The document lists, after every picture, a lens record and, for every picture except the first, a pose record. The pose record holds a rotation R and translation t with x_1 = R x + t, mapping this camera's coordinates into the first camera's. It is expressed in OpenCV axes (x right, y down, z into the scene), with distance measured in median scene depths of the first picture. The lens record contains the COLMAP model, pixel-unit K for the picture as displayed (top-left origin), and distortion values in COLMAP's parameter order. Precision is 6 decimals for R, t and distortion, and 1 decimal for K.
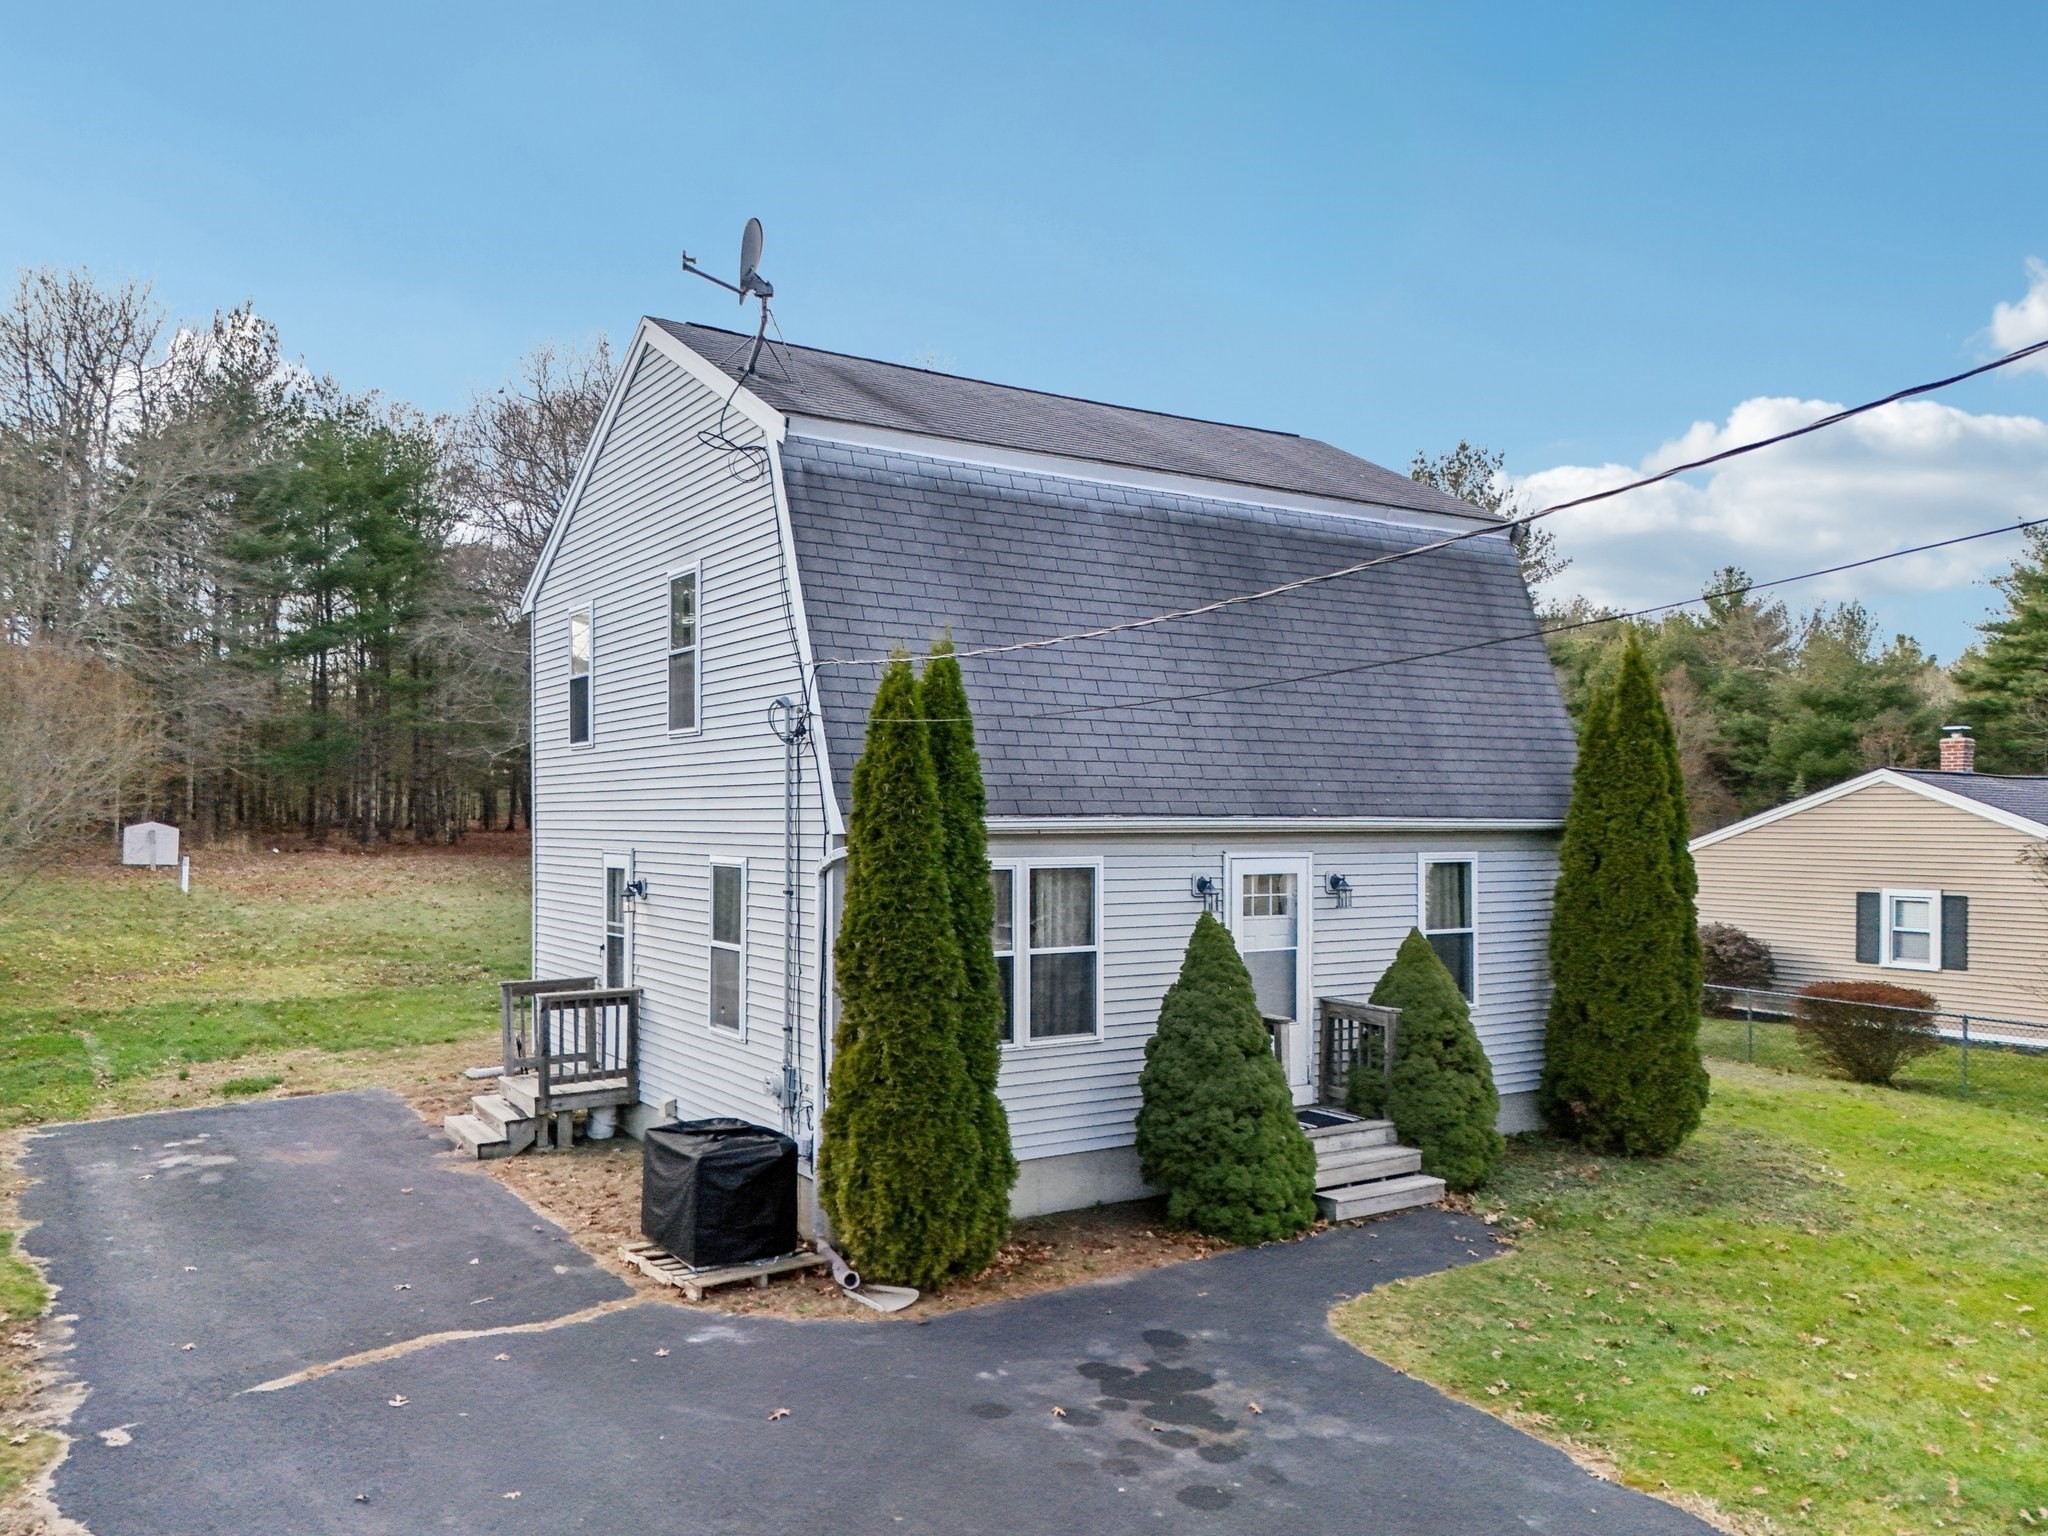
lens RADIAL K [[1548.8, 0, 1025.3], [0, 1548.8, 823.6], [0, 0, 1]] dist [0.088294, -0.103780]
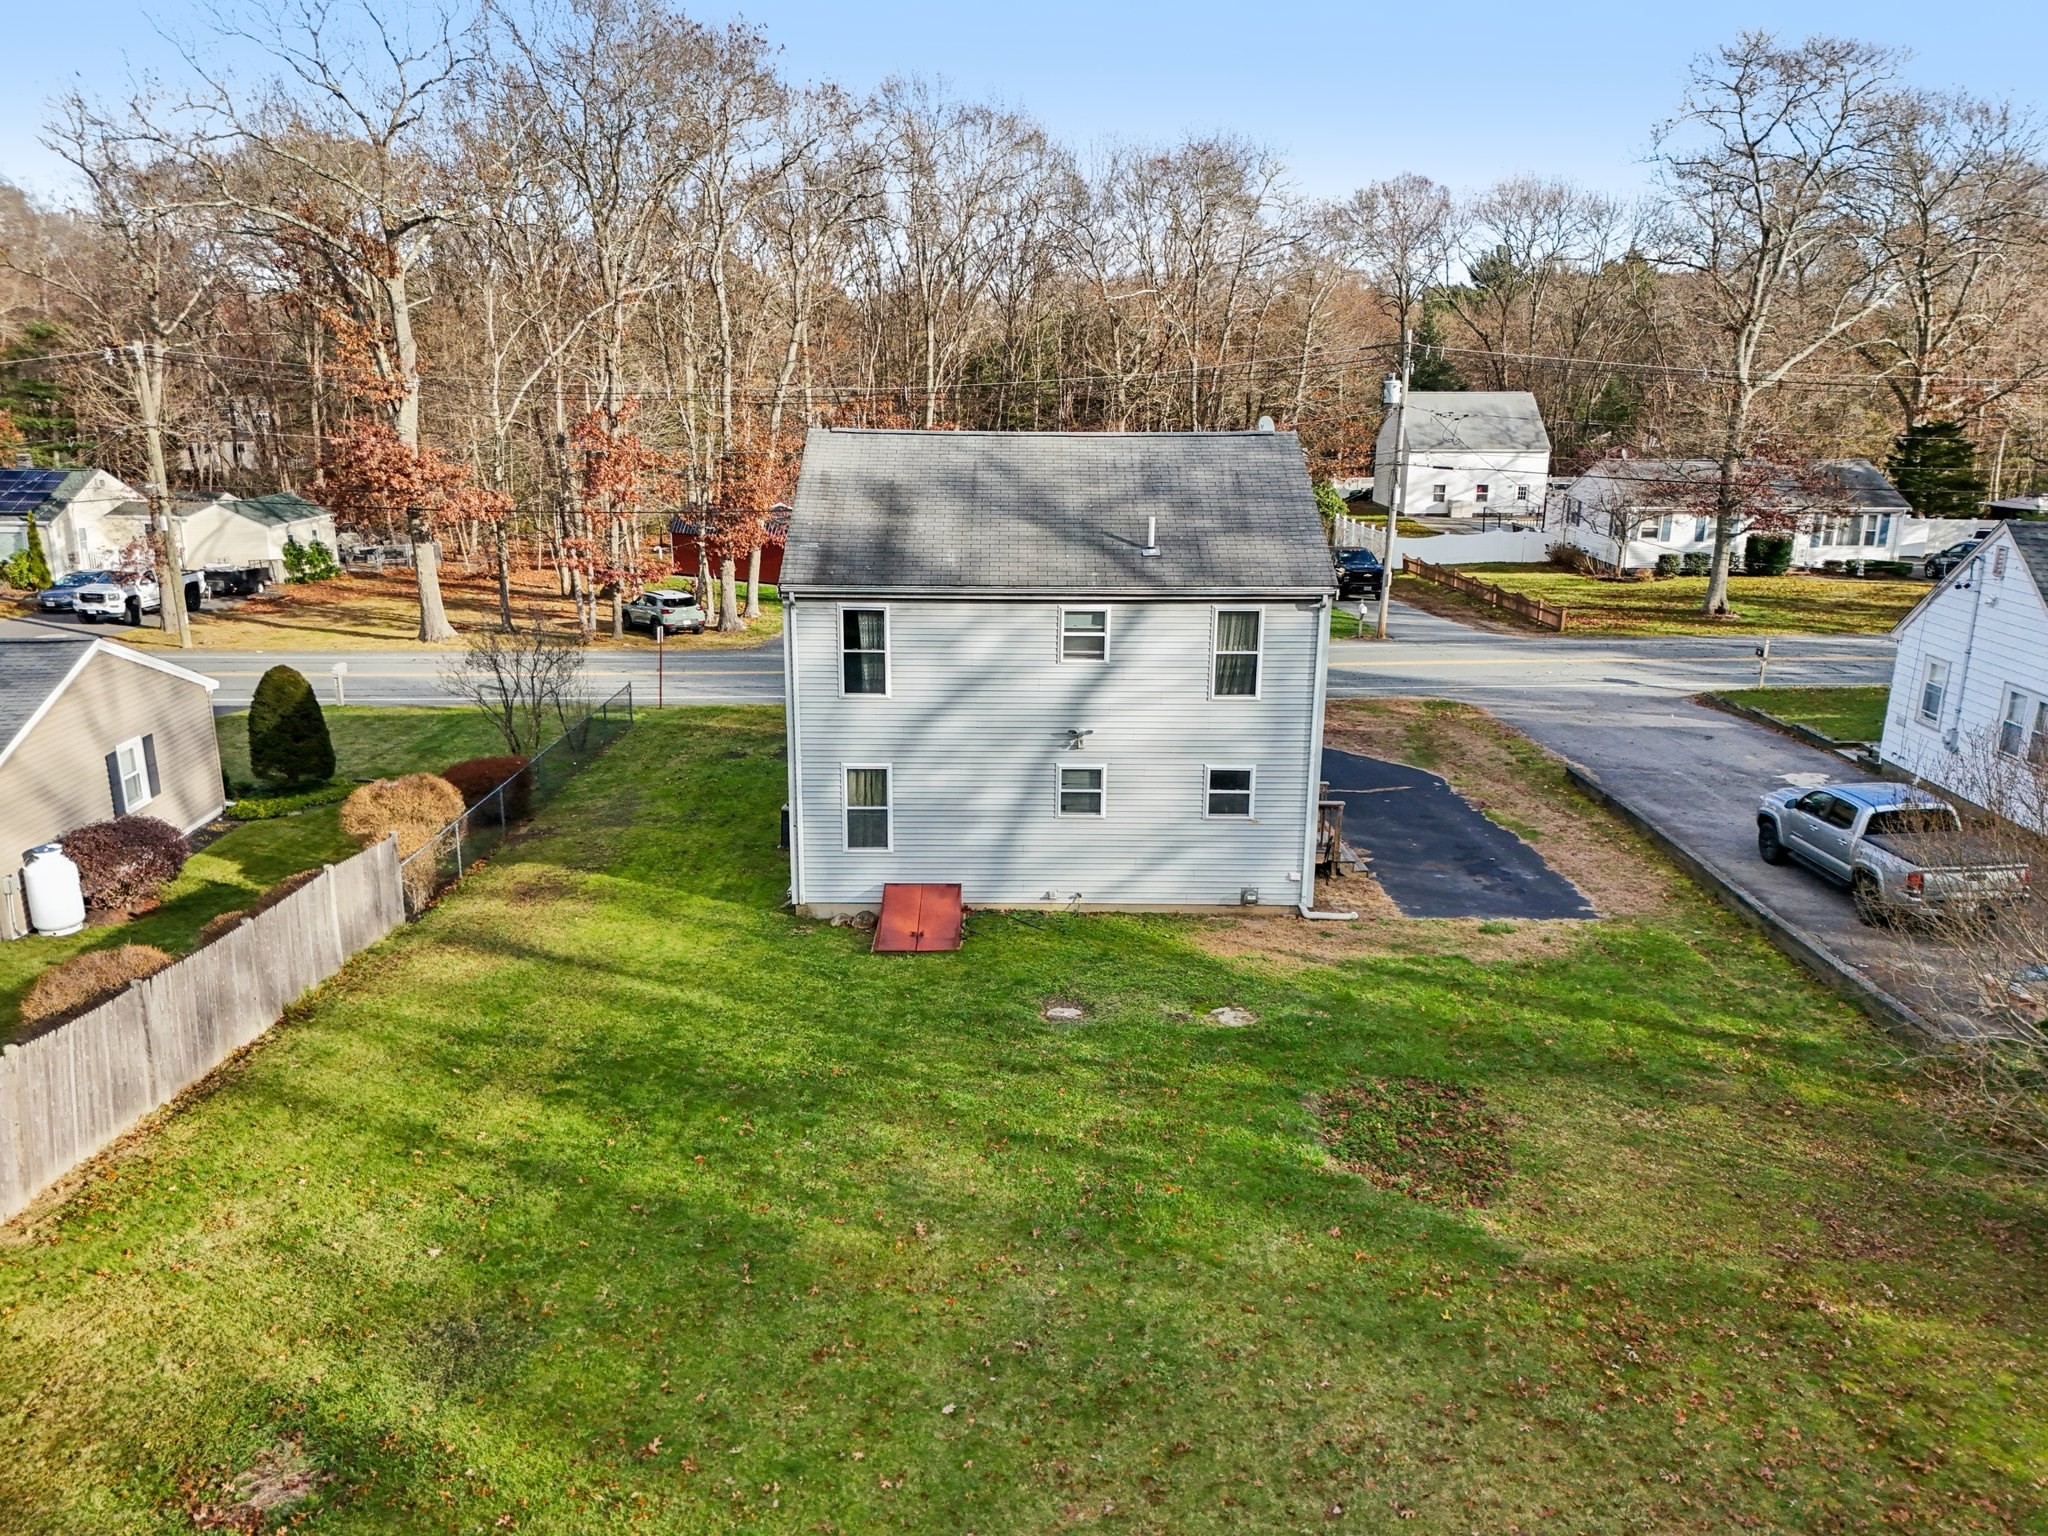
lens RADIAL K [[1507.0, 0, 1024.0], [0, 1507.0, 768.0], [0, 0, 1]] dist [0.082854, -0.093772]
pose [[-0.834920, -0.153642, 0.528491, -1.197521], [-0.002443, 0.961269, 0.275599, -0.521949], [-0.550366, 0.228812, -0.802958, 3.261815]]
